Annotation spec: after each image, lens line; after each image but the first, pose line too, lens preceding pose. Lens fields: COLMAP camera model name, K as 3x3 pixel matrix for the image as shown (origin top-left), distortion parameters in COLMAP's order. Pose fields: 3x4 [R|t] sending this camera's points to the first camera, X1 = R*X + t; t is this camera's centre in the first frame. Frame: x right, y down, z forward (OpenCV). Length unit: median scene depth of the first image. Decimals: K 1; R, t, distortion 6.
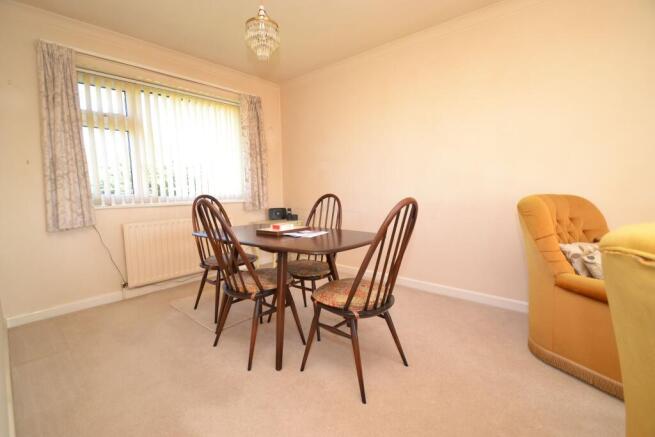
lens RADIAL K [[286.9, 0, 325.8], [0, 286.9, 222.4], [0, 0, 1]] dist [-0.000253, -0.009718]
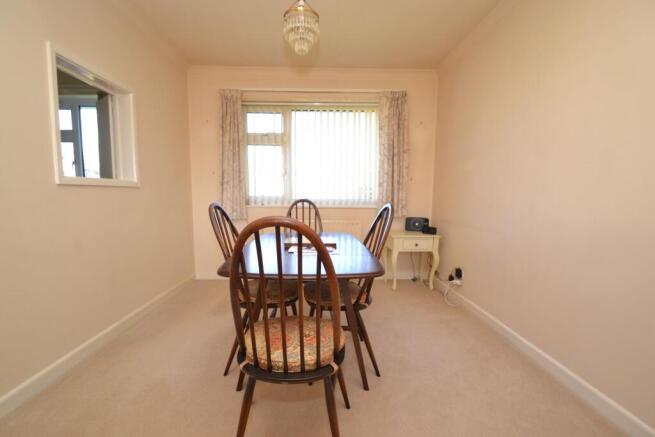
lens RADIAL K [[297.1, 0, 313.0], [0, 297.1, 219.0], [0, 0, 1]] dist [0.000323, -0.000019]
pose [[0.682861, 0.072398, -0.726952, 0.369817], [-0.100090, 0.994965, 0.005070, -0.029646], [0.723659, 0.069298, 0.686670, 0.272008]]
